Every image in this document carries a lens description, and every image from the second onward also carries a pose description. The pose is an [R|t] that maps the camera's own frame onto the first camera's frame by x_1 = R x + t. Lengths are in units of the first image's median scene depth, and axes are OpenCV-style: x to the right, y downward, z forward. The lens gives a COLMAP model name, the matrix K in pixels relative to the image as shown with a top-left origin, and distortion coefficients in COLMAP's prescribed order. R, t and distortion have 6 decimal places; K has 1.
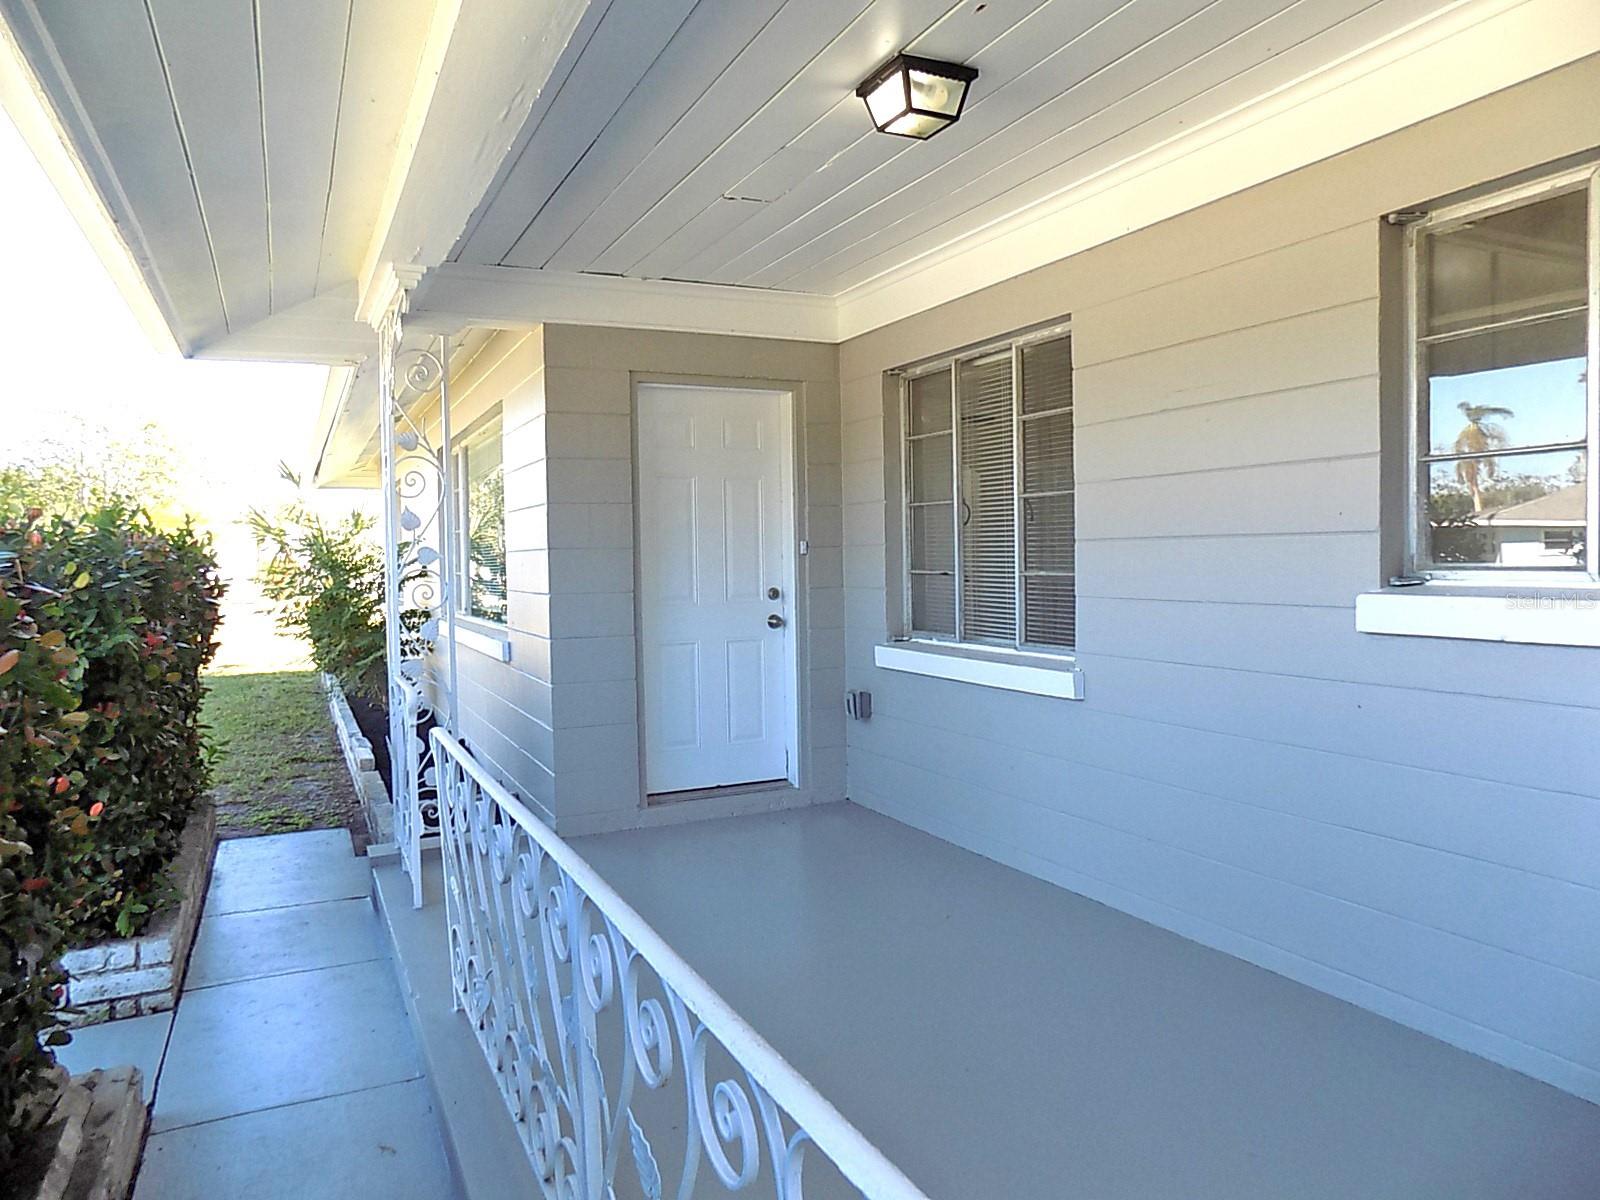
lens RADIAL K [[1078.6, 0, 801.1], [0, 1078.6, 599.9], [0, 0, 1]] dist [-0.039198, 0.023848]
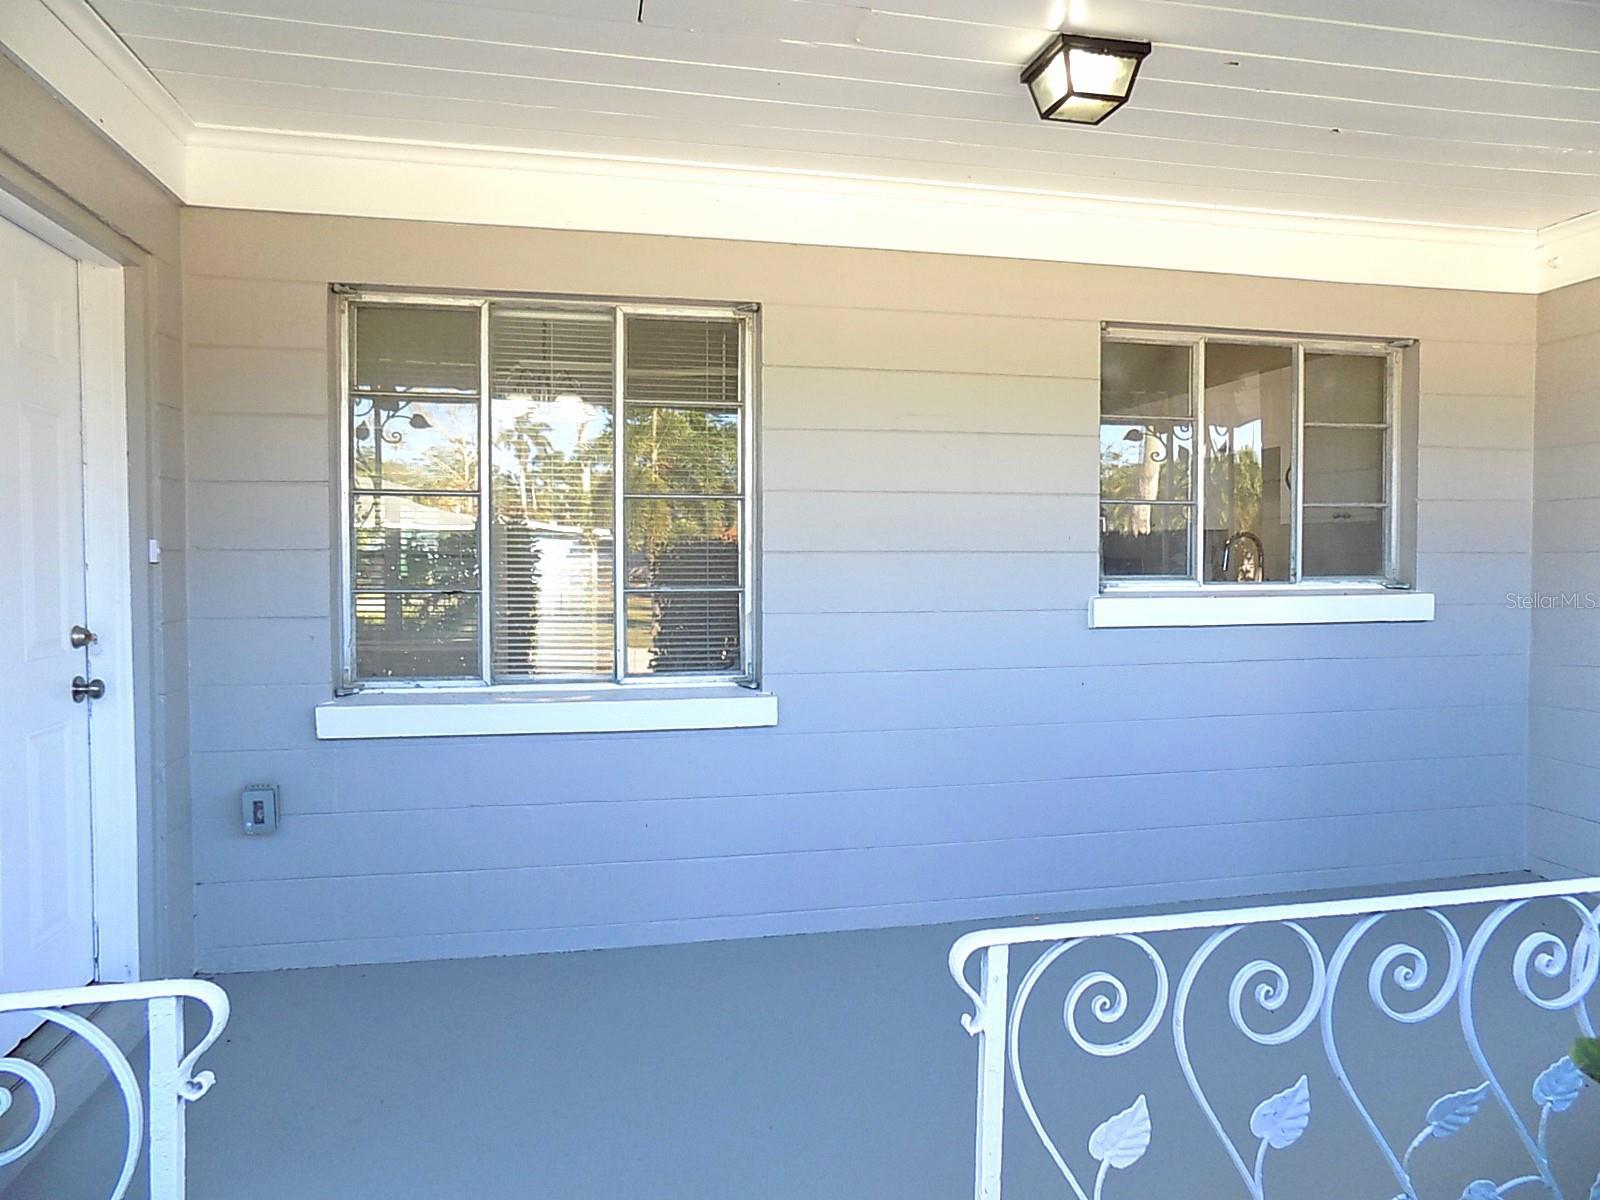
lens RADIAL K [[1078.6, 0, 800.8], [0, 1078.6, 595.2], [0, 0, 1]] dist [-0.039198, 0.023848]
pose [[0.252468, -0.010057, 0.967553, -0.458864], [0.038181, 0.999271, 0.000424, -0.013248], [-0.966852, 0.036835, 0.252668, 0.546266]]
